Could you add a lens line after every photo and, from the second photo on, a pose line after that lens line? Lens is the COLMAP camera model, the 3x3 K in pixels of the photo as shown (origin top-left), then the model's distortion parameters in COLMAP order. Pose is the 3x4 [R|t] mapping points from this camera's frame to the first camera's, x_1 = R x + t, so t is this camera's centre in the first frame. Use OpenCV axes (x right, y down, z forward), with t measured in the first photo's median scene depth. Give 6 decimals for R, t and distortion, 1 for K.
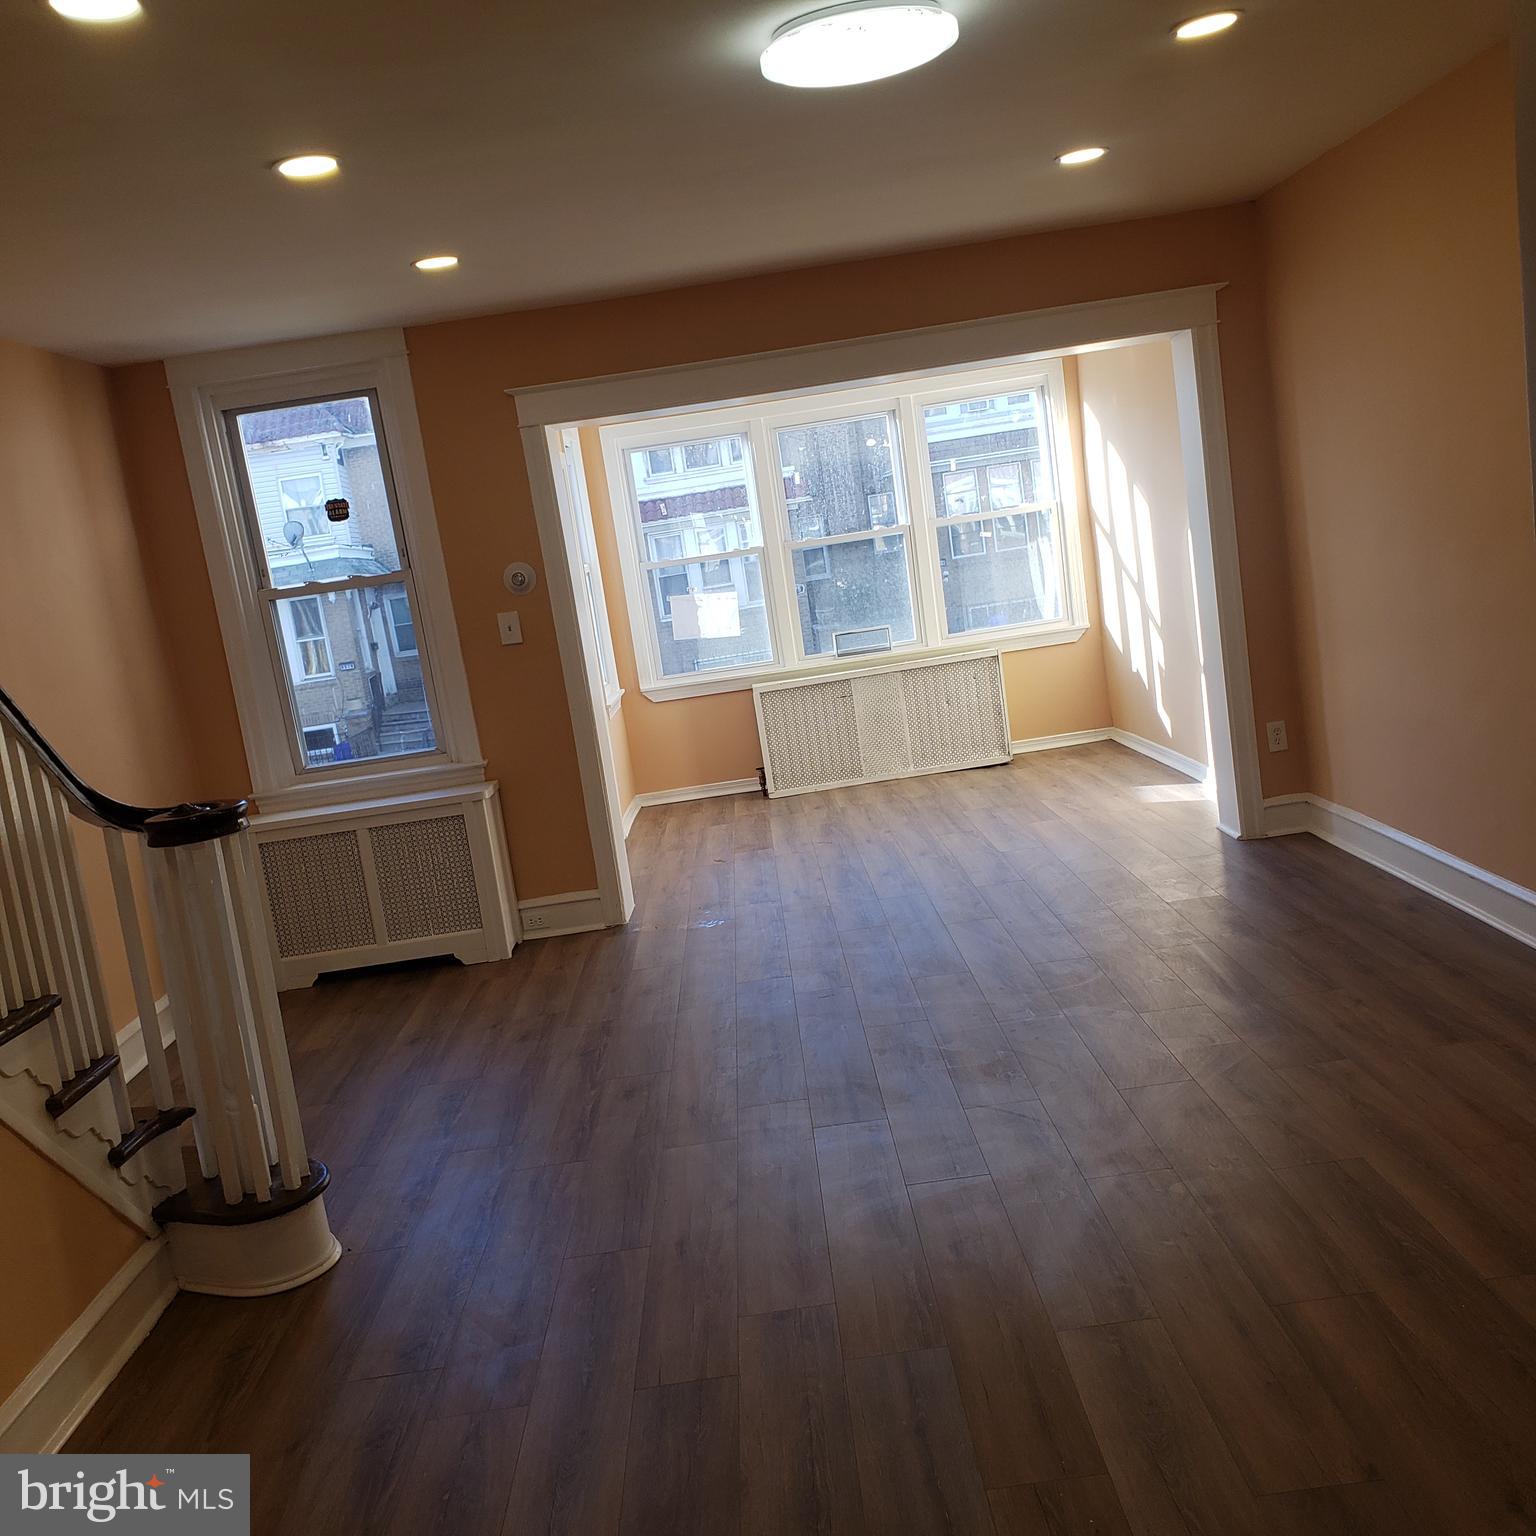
lens RADIAL K [[1645.4, 0, 766.3], [0, 1645.4, 805.7], [0, 0, 1]] dist [0.183414, -0.413651]
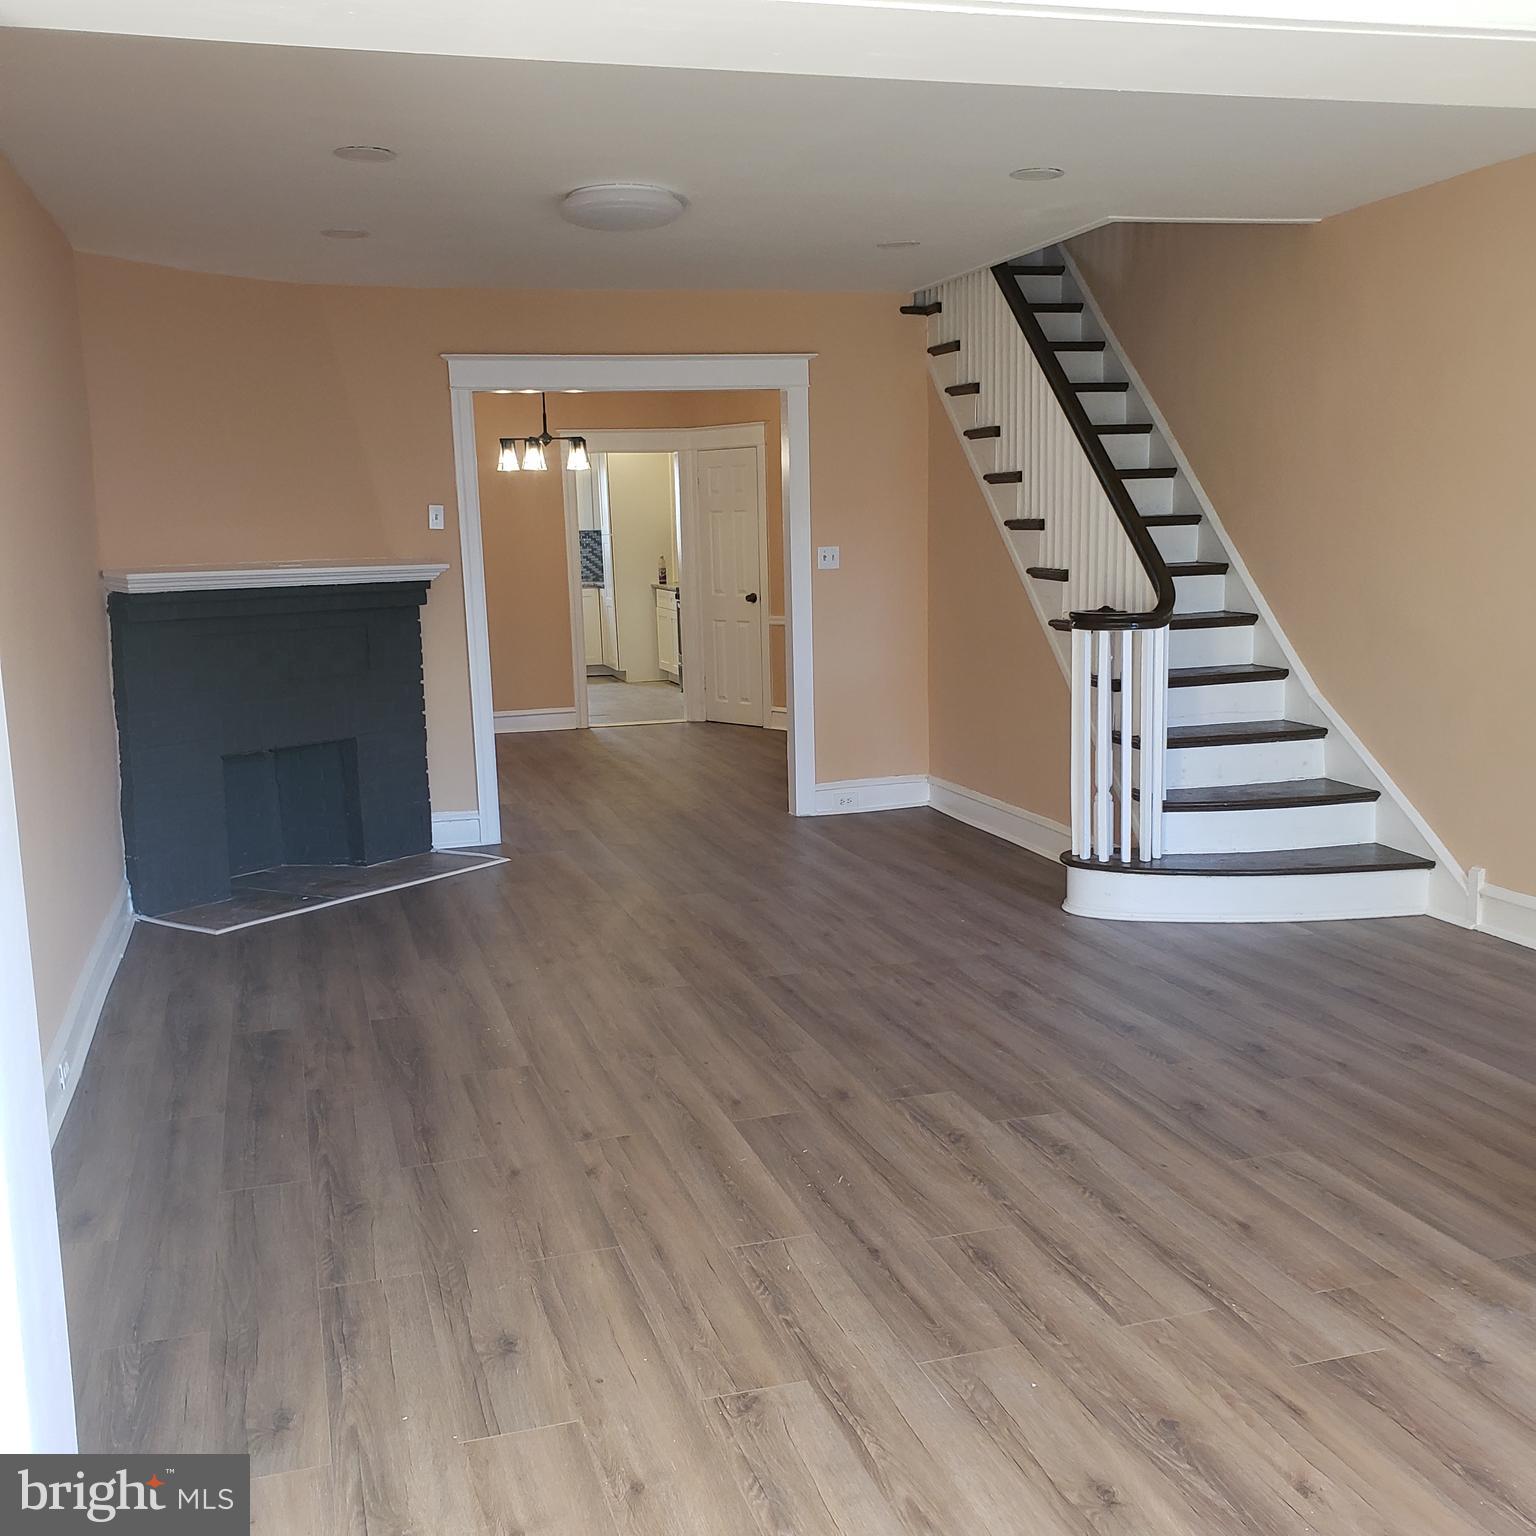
lens RADIAL K [[1645.4, 0, 766.3], [0, 1645.4, 805.7], [0, 0, 1]] dist [0.183414, -0.413651]
pose [[-0.950396, 0.207373, -0.231829, 0.232842], [0.112995, 0.924589, 0.363823, -0.276008], [0.289794, 0.319580, -0.902157, 1.504529]]
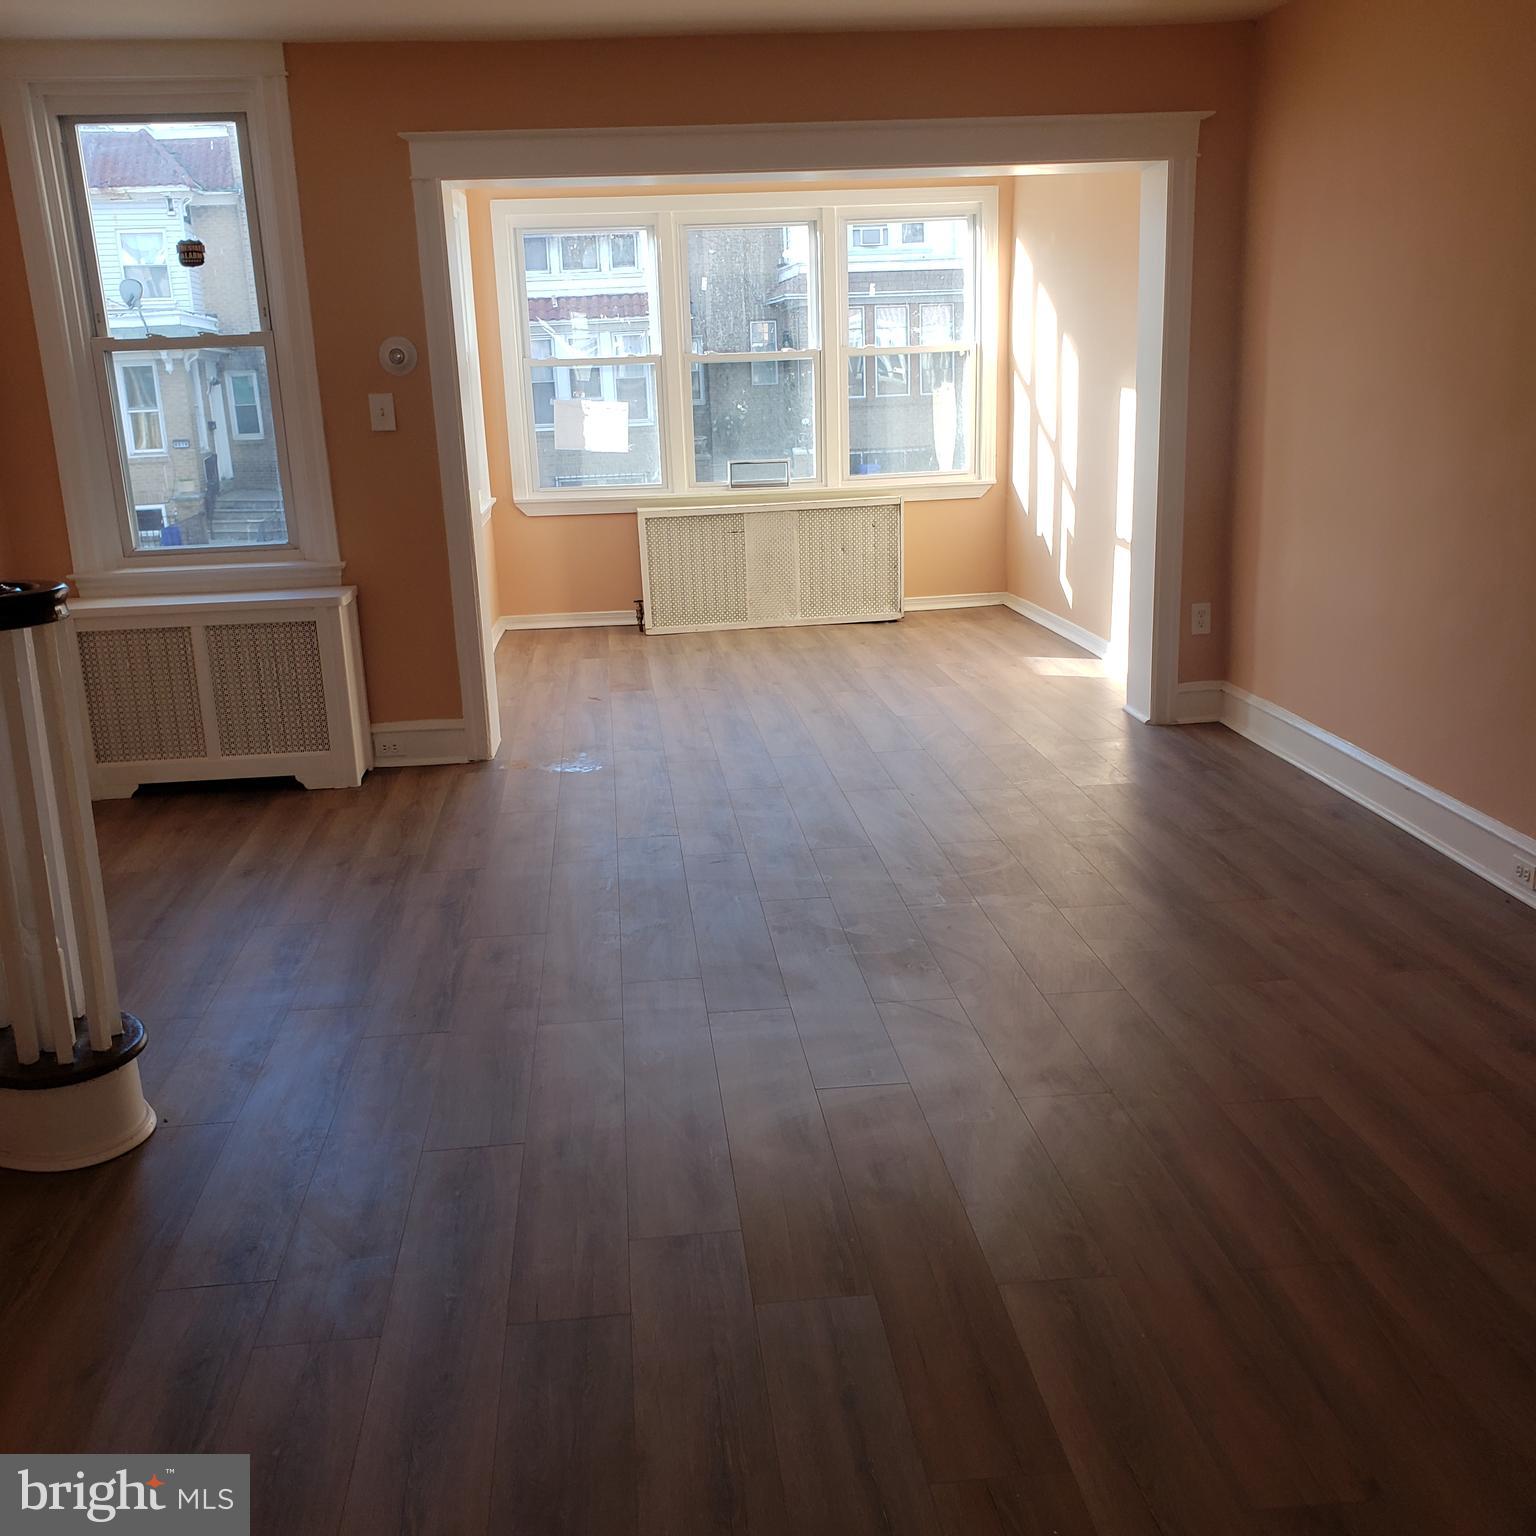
lens RADIAL K [[1645.4, 0, 766.3], [0, 1645.4, 805.7], [0, 0, 1]] dist [0.183414, -0.413651]
pose [[0.991368, 0.082136, 0.102190, -0.029386], [-0.091724, 0.991436, 0.092962, -0.002023], [-0.093680, -0.101533, 0.990412, 0.089159]]
